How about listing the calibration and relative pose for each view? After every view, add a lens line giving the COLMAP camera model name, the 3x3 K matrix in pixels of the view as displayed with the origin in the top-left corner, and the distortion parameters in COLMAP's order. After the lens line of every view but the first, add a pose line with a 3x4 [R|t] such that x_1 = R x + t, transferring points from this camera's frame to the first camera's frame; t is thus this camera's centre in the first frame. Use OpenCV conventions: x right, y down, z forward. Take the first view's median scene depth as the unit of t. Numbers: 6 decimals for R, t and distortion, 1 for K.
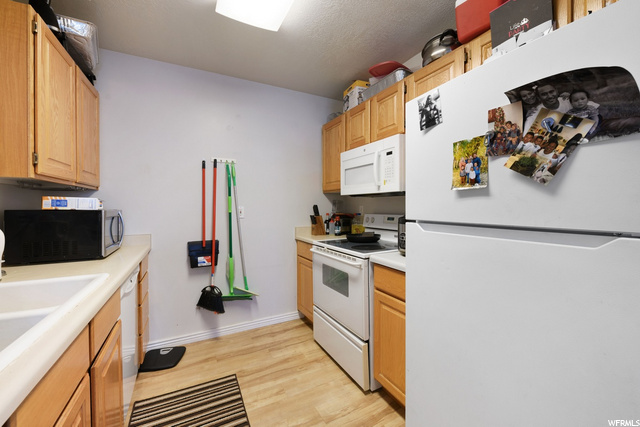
lens RADIAL K [[257.2, 0, 319.4], [0, 257.2, 209.4], [0, 0, 1]] dist [0.000278, -0.001078]
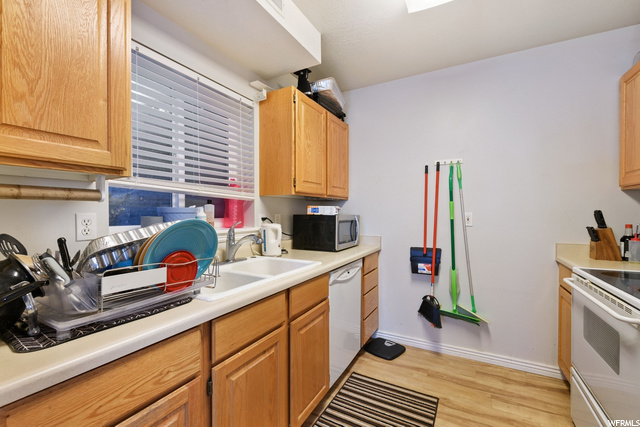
lens RADIAL K [[269.2, 0, 321.9], [0, 269.2, 215.9], [0, 0, 1]] dist [-0.001140, -0.000241]
pose [[0.563286, 0.012603, -0.826166, 0.180488], [-0.009965, 0.999915, 0.008459, -0.003504], [0.826202, 0.003468, 0.563364, 0.107219]]
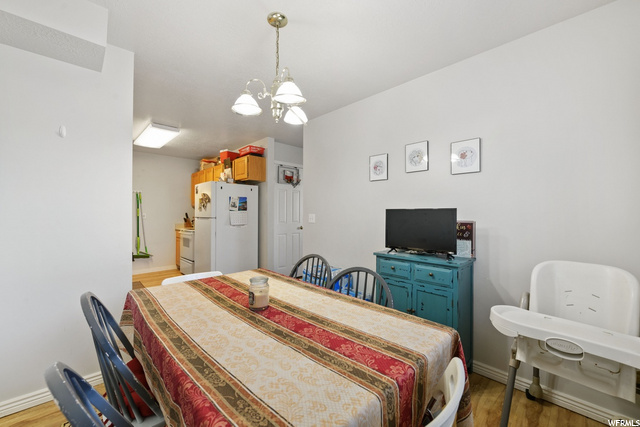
lens RADIAL K [[257.2, 0, 325.2], [0, 257.2, 213.1], [0, 0, 1]] dist [0.000278, -0.001078]
pose [[0.955852, 0.009303, 0.293701, 0.553025], [-0.004029, 0.999820, -0.018558, 0.022704], [-0.293820, 0.016556, 0.955717, -1.623824]]
